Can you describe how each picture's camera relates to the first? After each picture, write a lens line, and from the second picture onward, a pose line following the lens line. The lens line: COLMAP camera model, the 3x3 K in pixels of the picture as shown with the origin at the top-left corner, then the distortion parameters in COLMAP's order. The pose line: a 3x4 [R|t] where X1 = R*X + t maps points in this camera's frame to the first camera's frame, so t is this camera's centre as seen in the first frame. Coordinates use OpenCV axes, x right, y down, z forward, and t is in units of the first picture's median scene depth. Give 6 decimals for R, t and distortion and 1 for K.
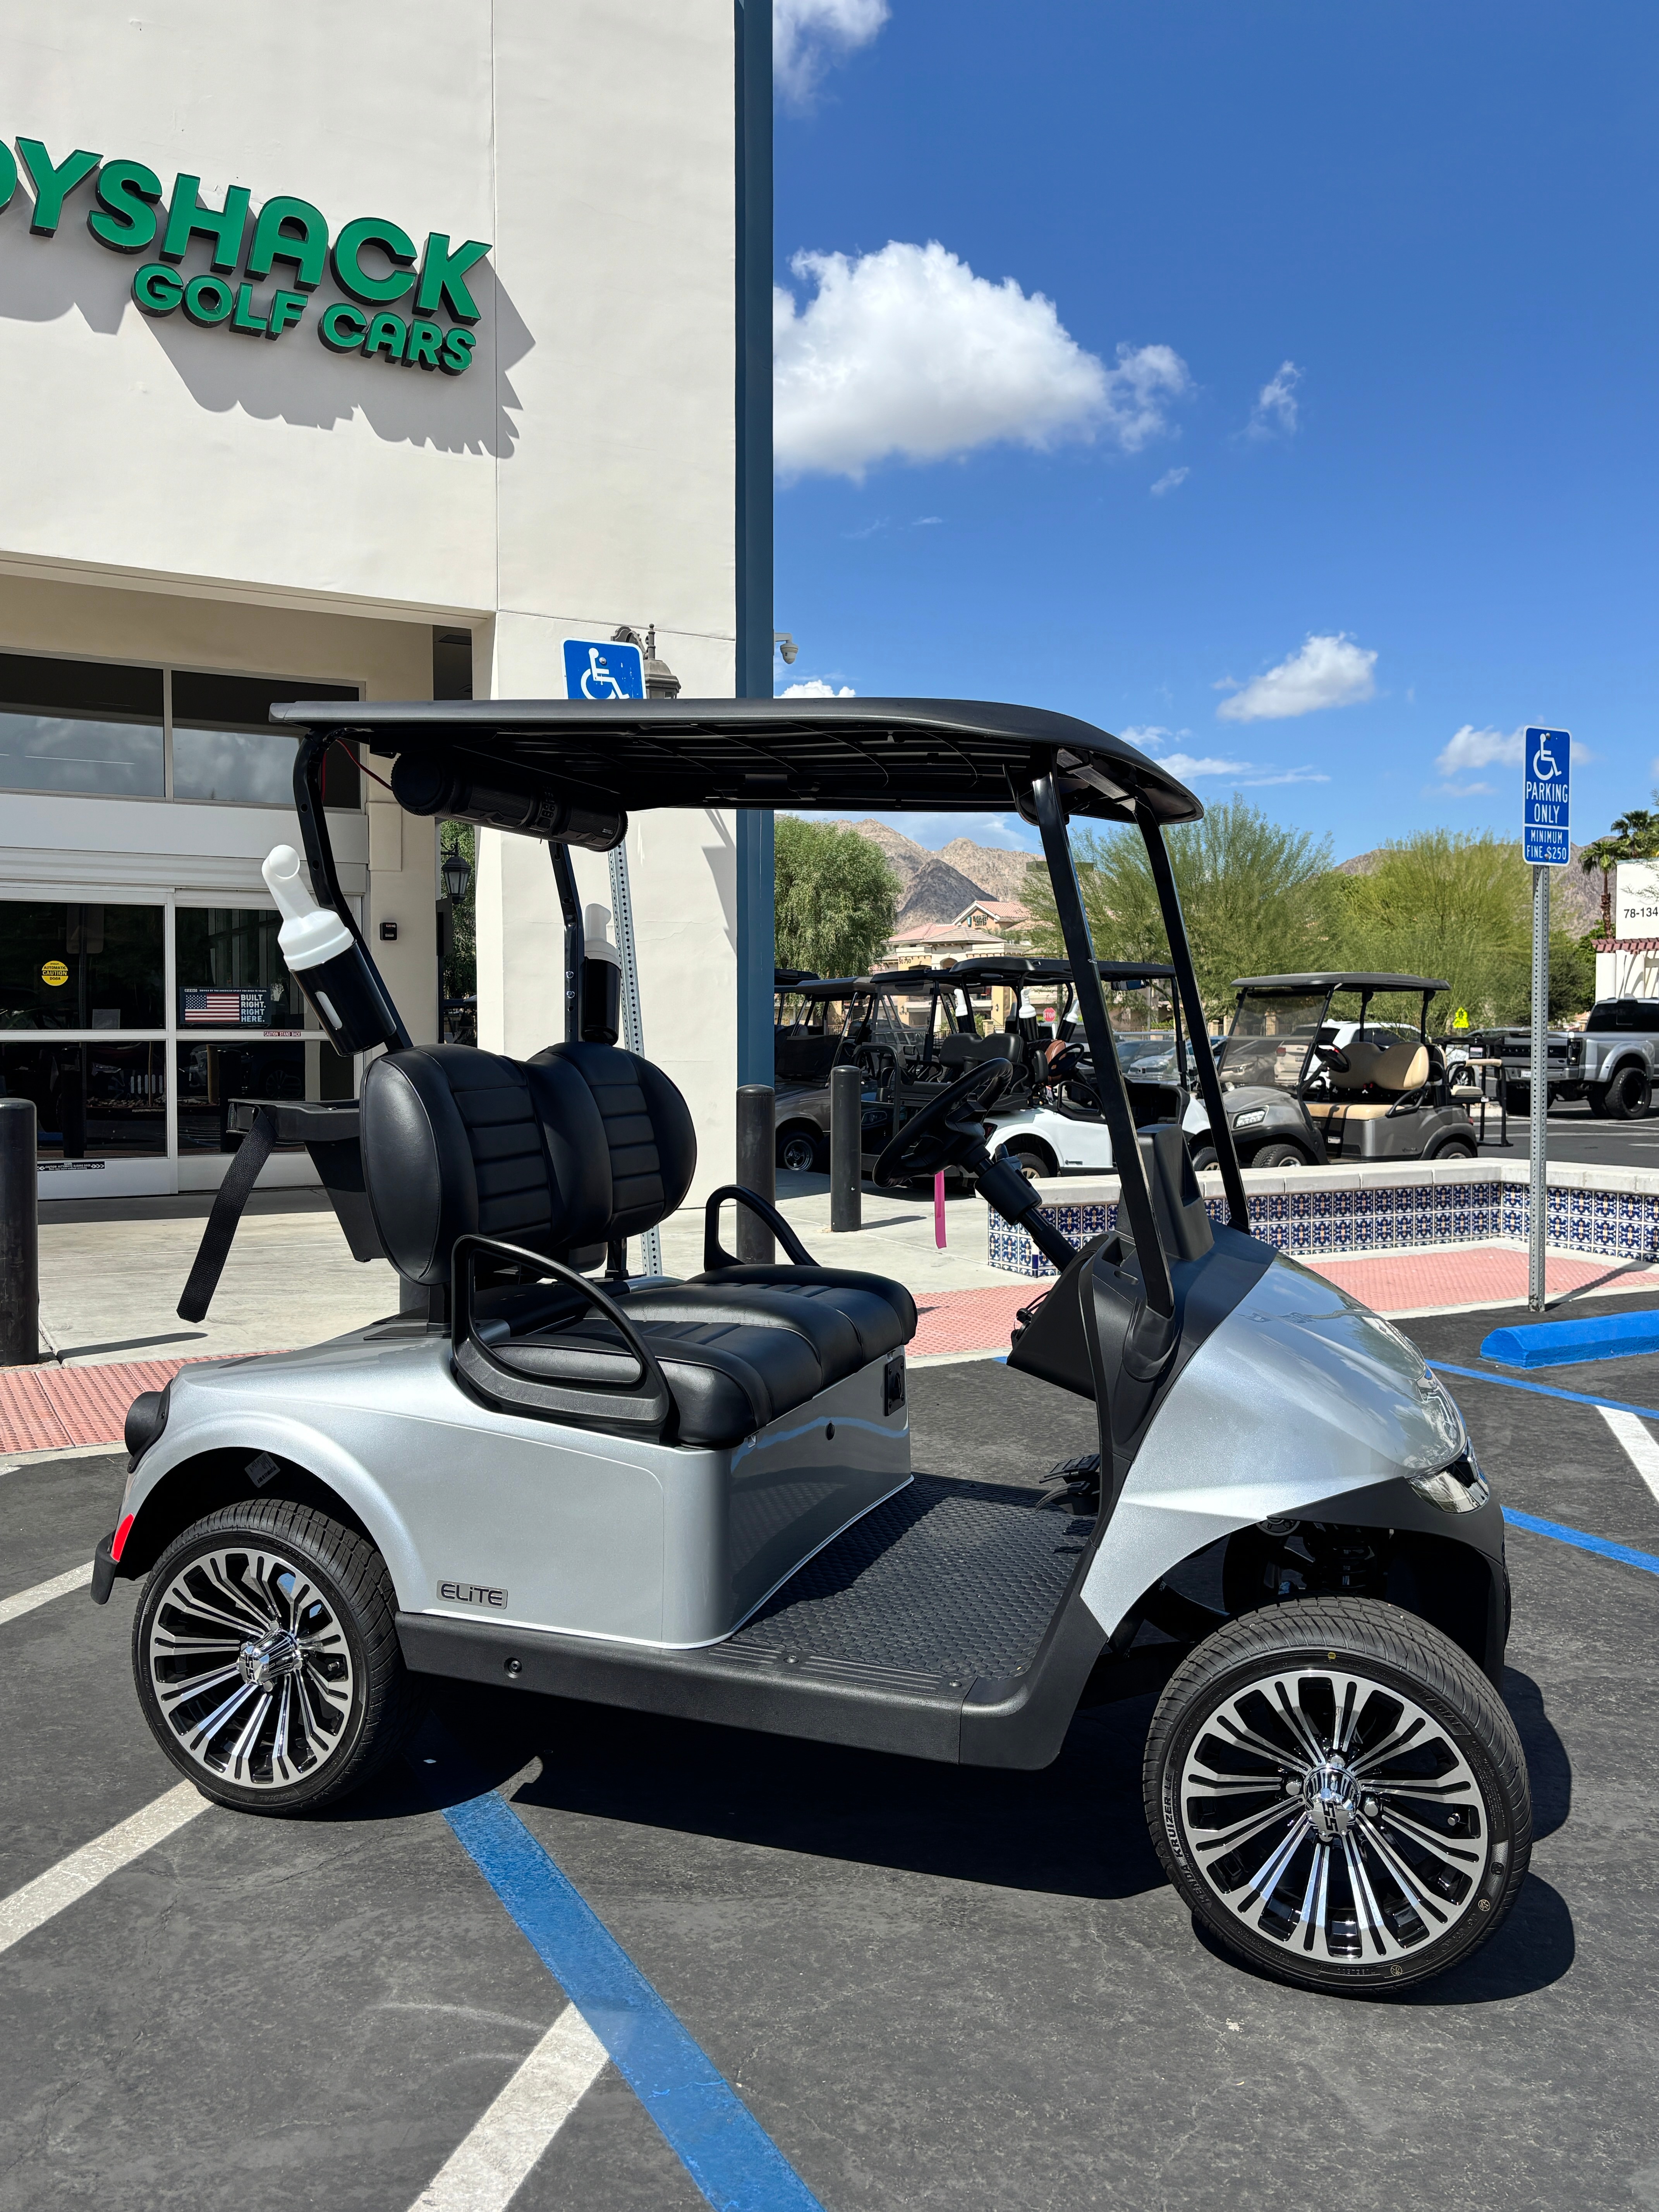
lens RADIAL K [[1765.1, 0, 829.5], [0, 1765.1, 1106.0], [0, 0, 1]] dist [0.105078, -0.004291]
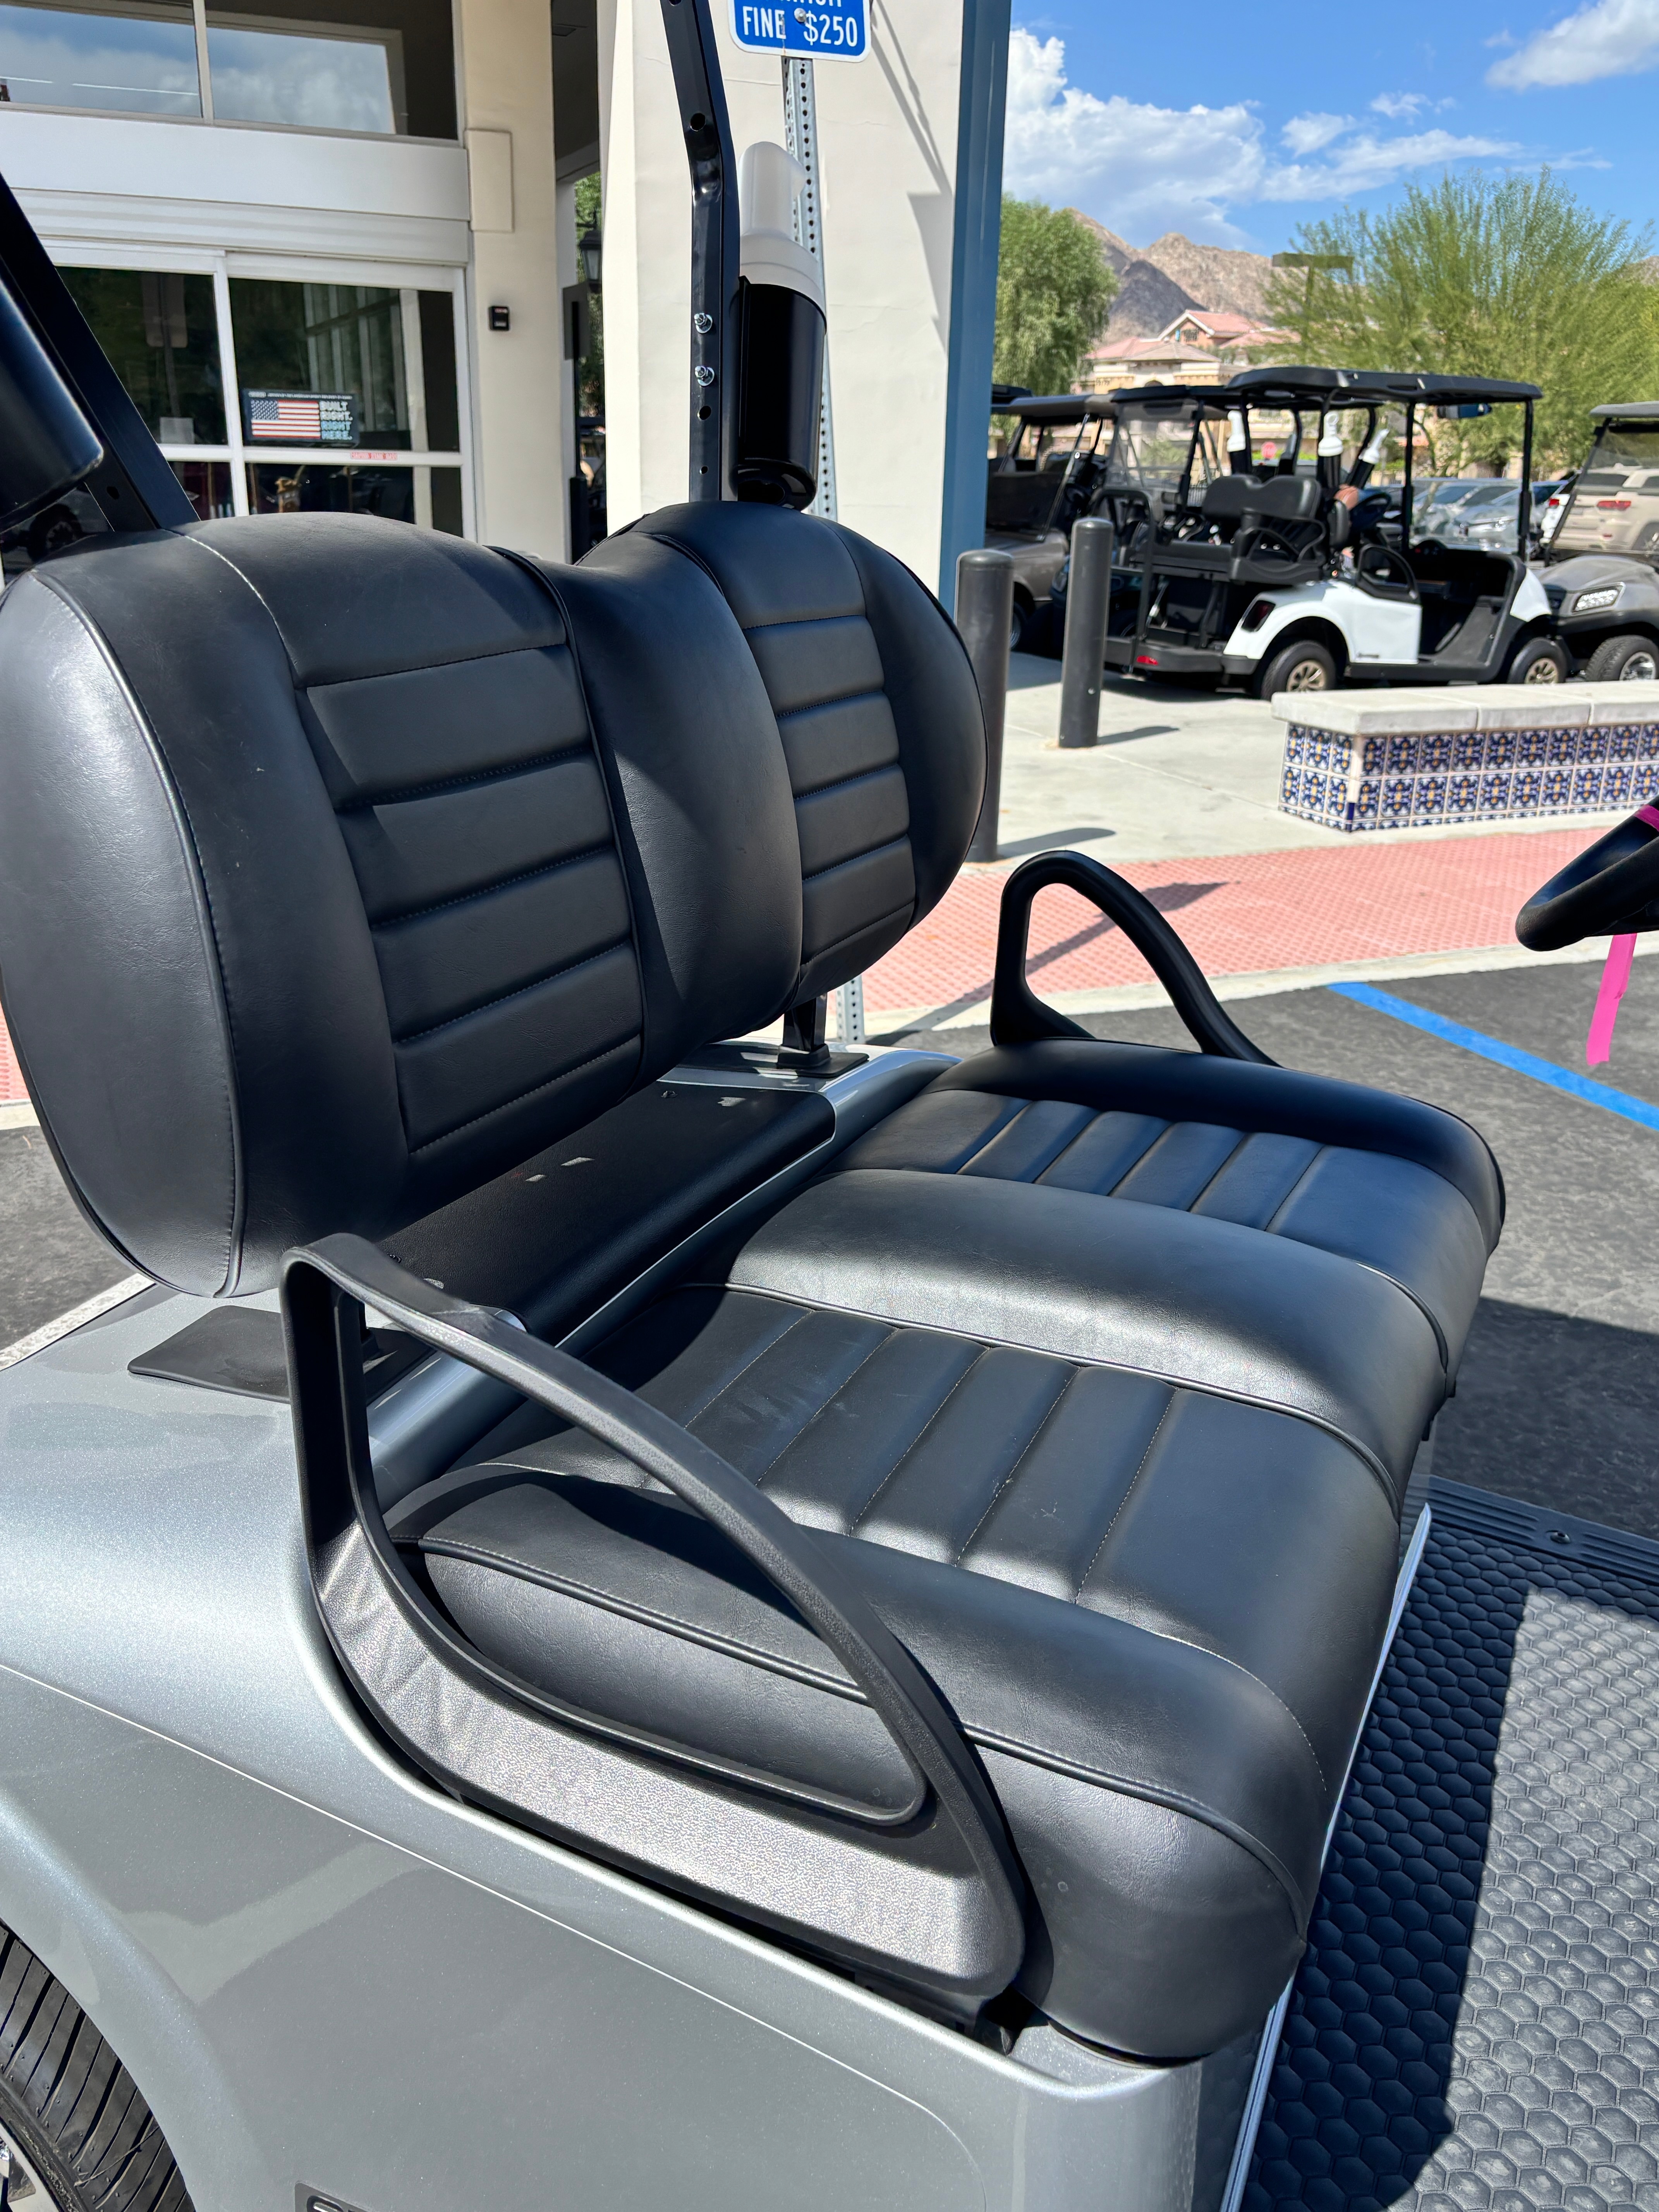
lens RADIAL K [[1764.7, 0, 831.5], [0, 1764.7, 1115.8], [0, 0, 1]] dist [0.030897, -0.037868]
pose [[0.995451, 0.052836, -0.079277, -0.022807], [-0.026015, 0.951249, 0.307324, -0.008246], [0.091650, -0.303864, 0.948297, 0.169873]]
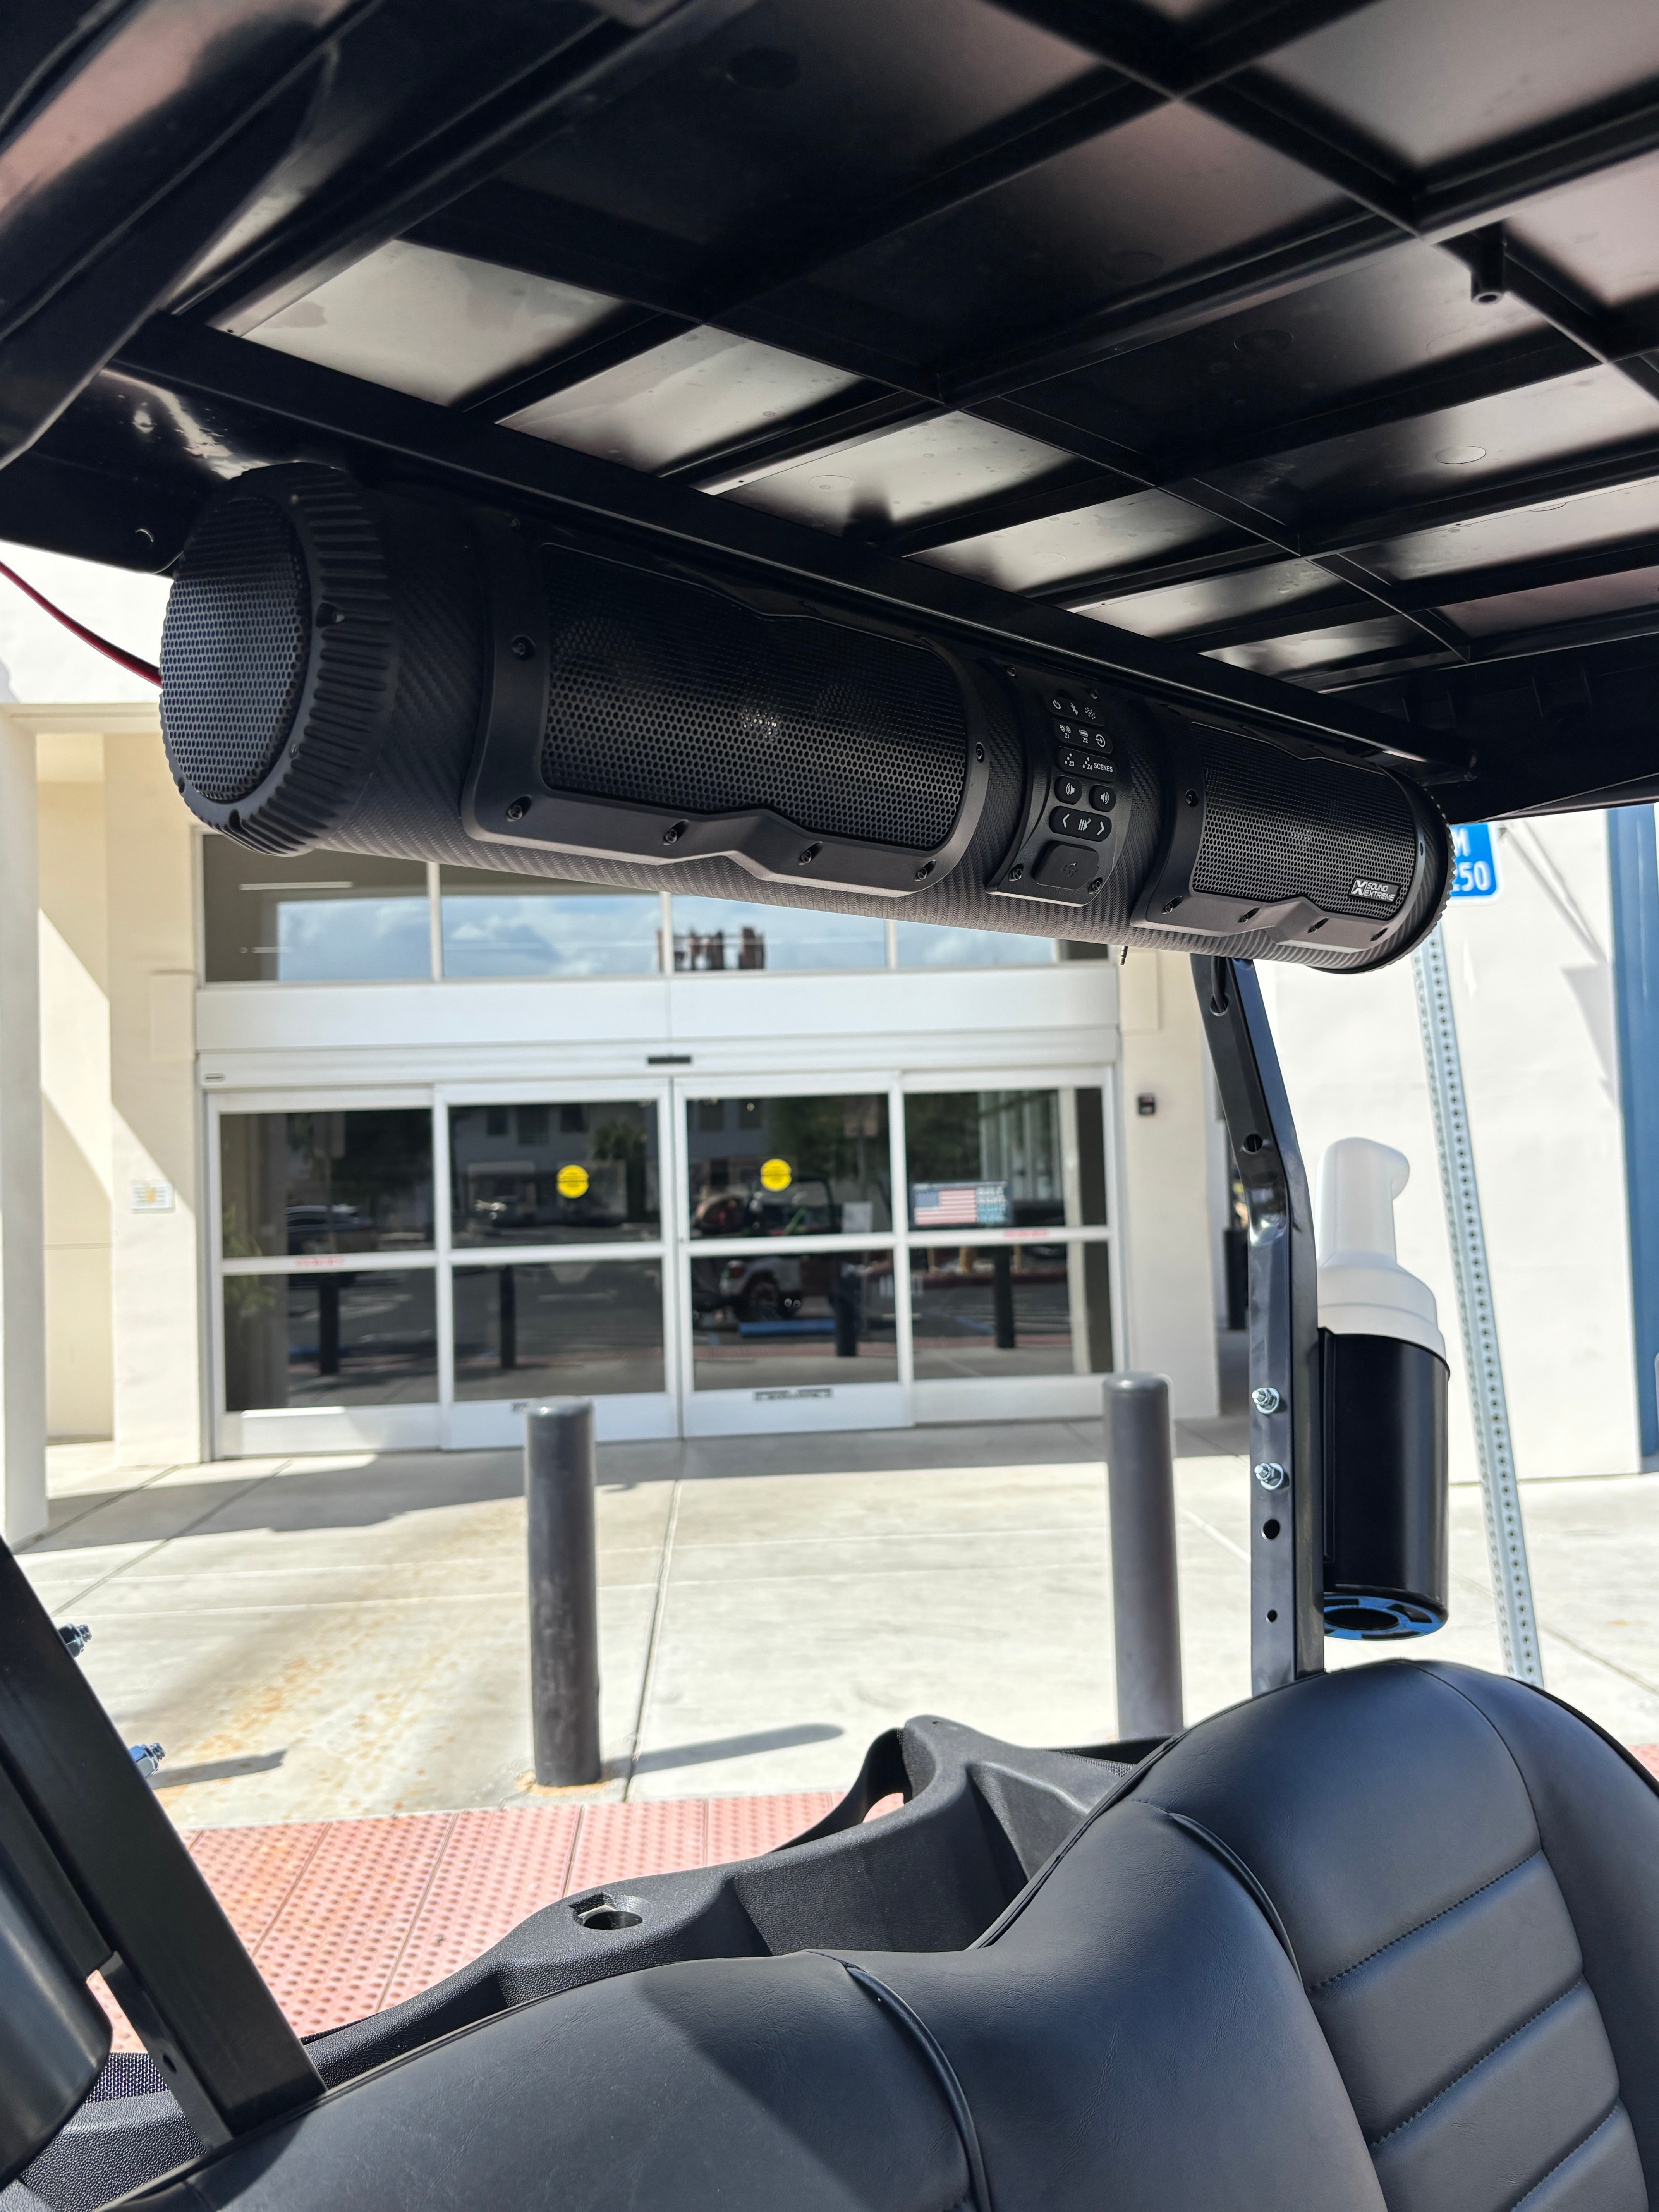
lens RADIAL K [[1764.7, 0, 831.5], [0, 1764.7, 1115.8], [0, 0, 1]] dist [0.030897, -0.037868]
pose [[0.898264, -0.048469, -0.436776, -0.024428], [0.014200, 0.996582, -0.081386, -0.029328], [0.439228, 0.066903, 0.895881, 0.211567]]
